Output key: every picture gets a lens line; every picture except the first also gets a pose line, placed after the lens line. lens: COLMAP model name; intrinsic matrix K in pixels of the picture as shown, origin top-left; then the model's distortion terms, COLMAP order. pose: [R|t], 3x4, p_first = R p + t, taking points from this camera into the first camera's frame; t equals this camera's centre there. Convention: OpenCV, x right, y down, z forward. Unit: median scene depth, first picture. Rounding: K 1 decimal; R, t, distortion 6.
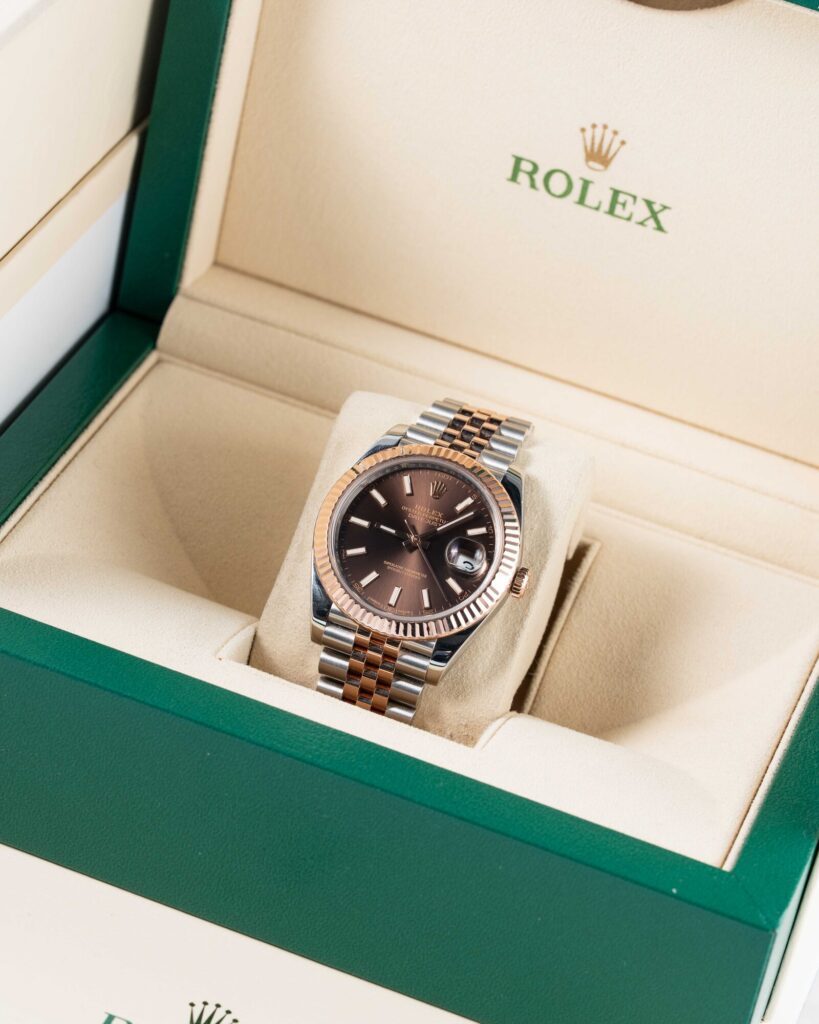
lens RADIAL K [[3693.3, 0, 408.8], [0, 3693.3, 514.2], [0, 0, 1]] dist [-0.046658, 0.000000]
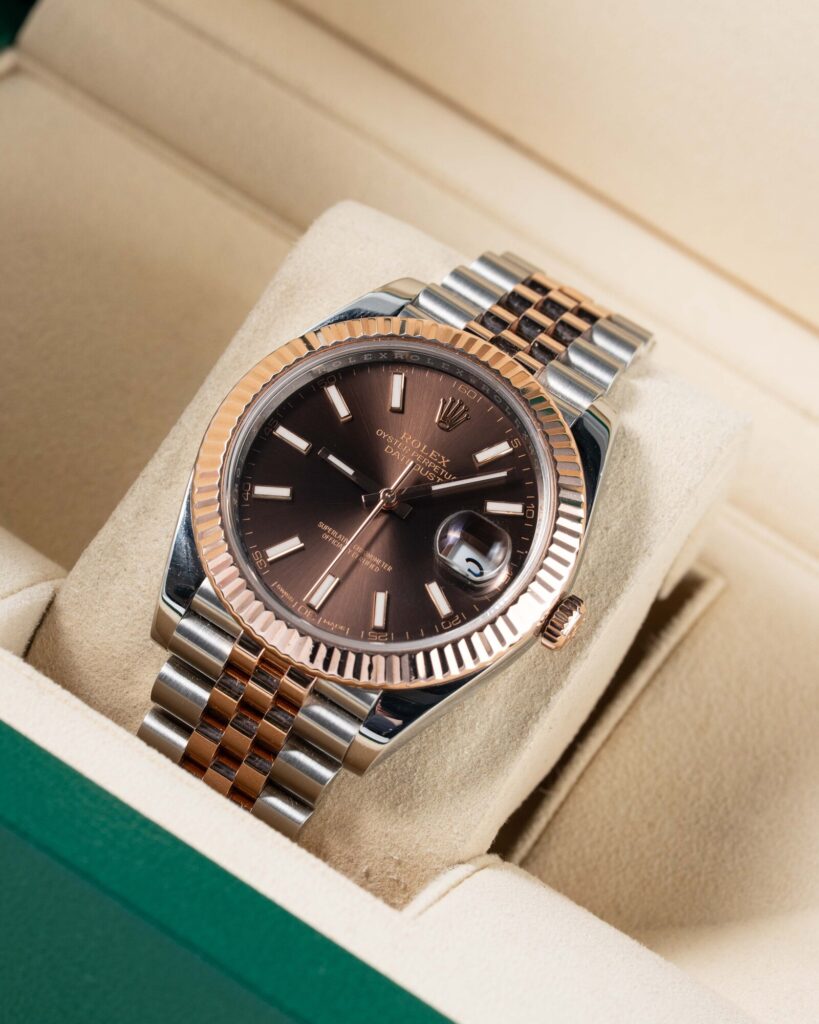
lens RADIAL K [[3693.3, 0, 410.1], [0, 3693.3, 509.4], [0, 0, 1]] dist [-0.046658, 0.000000]
pose [[0.972862, 0.230662, -0.018268, 0.014945], [-0.230329, 0.972934, 0.018642, -0.001866], [0.022074, -0.013928, 0.999659, 0.471955]]
